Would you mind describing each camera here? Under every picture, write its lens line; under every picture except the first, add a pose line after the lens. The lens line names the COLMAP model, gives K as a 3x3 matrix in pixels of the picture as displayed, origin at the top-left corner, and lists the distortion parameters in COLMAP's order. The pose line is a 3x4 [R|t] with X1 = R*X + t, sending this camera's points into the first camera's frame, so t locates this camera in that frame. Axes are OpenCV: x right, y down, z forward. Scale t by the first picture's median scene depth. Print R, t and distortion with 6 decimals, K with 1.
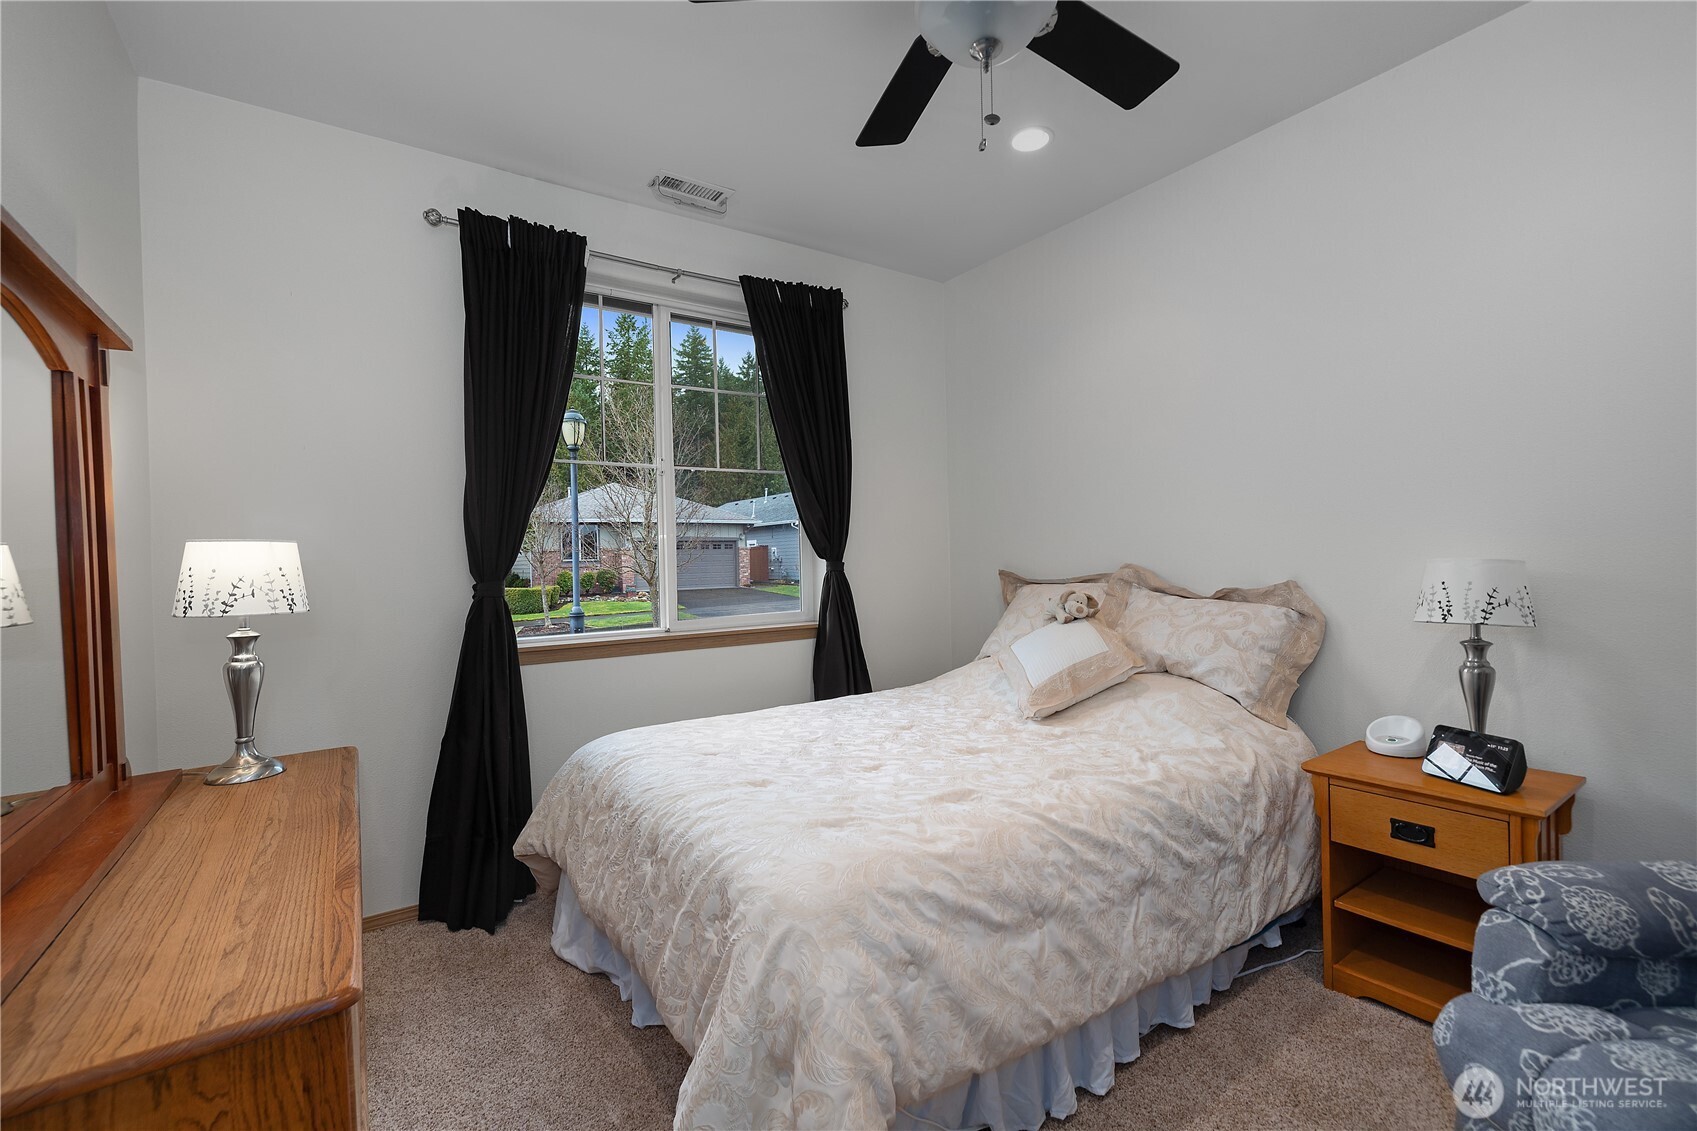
lens RADIAL K [[708.2, 0, 848.5], [0, 708.2, 565.5], [0, 0, 1]] dist [0.023700, 0.000065]
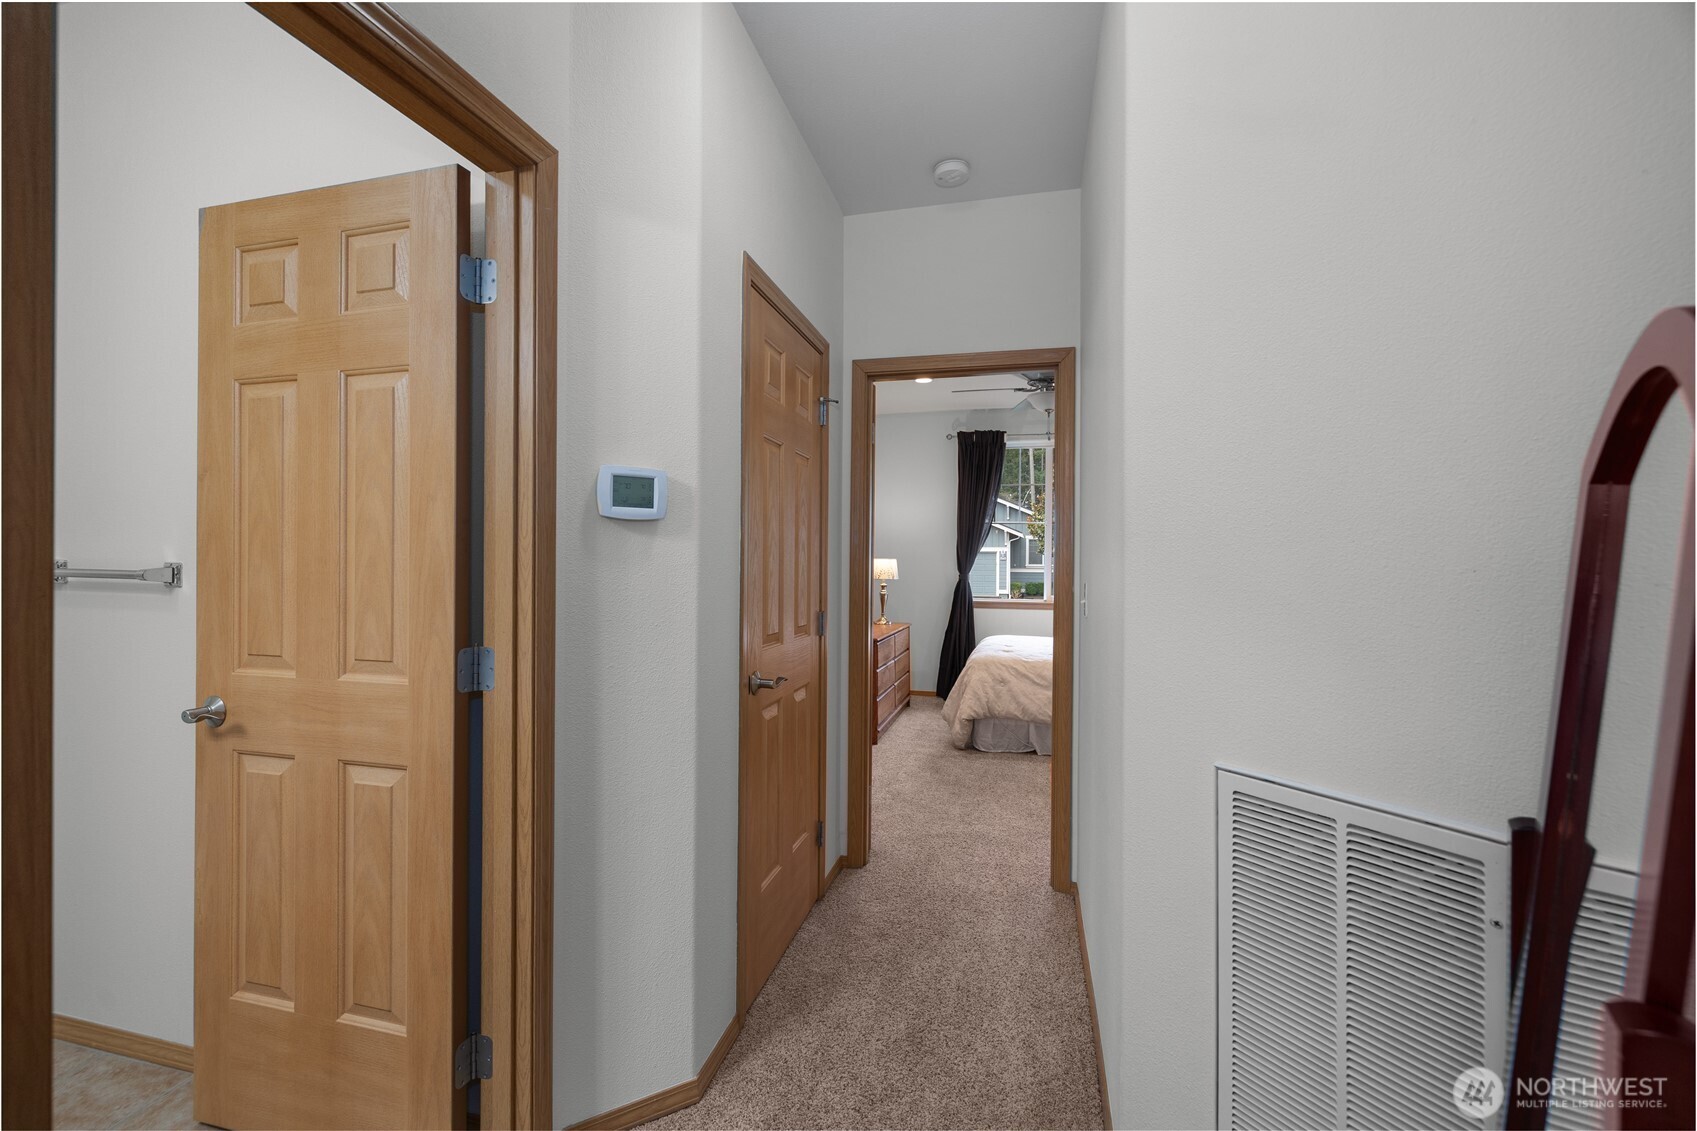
lens RADIAL K [[708.2, 0, 848.5], [0, 708.2, 565.5], [0, 0, 1]] dist [0.023700, 0.000065]
pose [[0.654957, 0.025200, -0.755246, 1.754102], [-0.030448, 0.999512, 0.006945, -0.019445], [0.755052, 0.018447, 0.655405, -1.490726]]
